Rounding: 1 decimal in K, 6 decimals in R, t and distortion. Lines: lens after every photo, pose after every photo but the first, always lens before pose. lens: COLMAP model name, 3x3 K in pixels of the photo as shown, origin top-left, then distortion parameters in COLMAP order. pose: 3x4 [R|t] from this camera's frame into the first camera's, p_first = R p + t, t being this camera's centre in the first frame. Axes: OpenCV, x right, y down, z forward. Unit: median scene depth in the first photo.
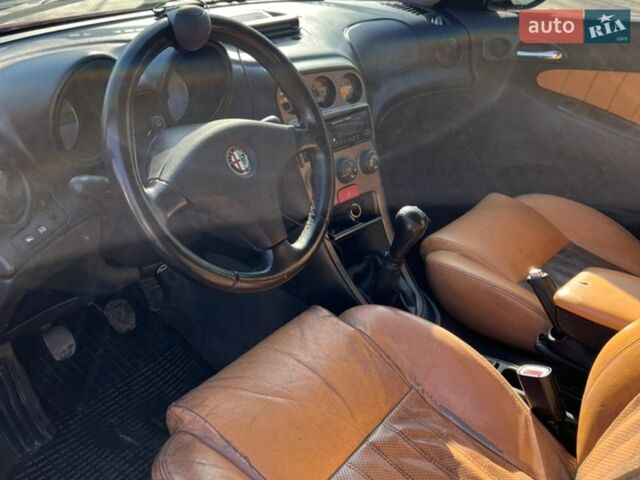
lens RADIAL K [[635.6, 0, 320.3], [0, 635.6, 249.0], [0, 0, 1]] dist [0.000041, -0.010243]
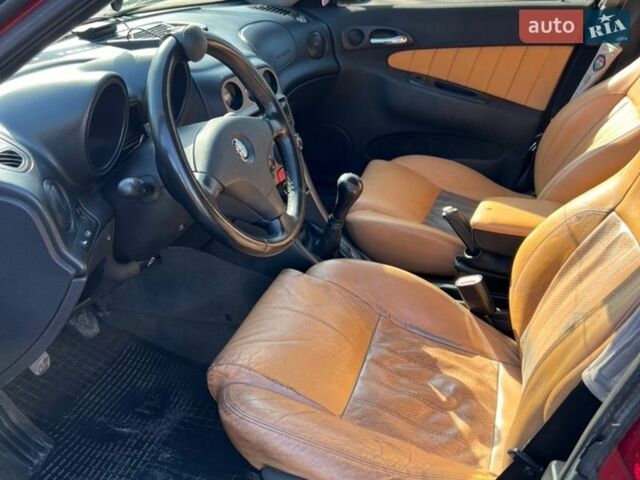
lens RADIAL K [[635.6, 0, 320.3], [0, 635.6, 249.0], [0, 0, 1]] dist [0.000041, -0.010243]
pose [[0.939629, -0.182503, 0.289465, -0.287010], [0.180231, 0.983011, 0.034727, 0.024068], [-0.290886, 0.019540, 0.956558, -0.150460]]
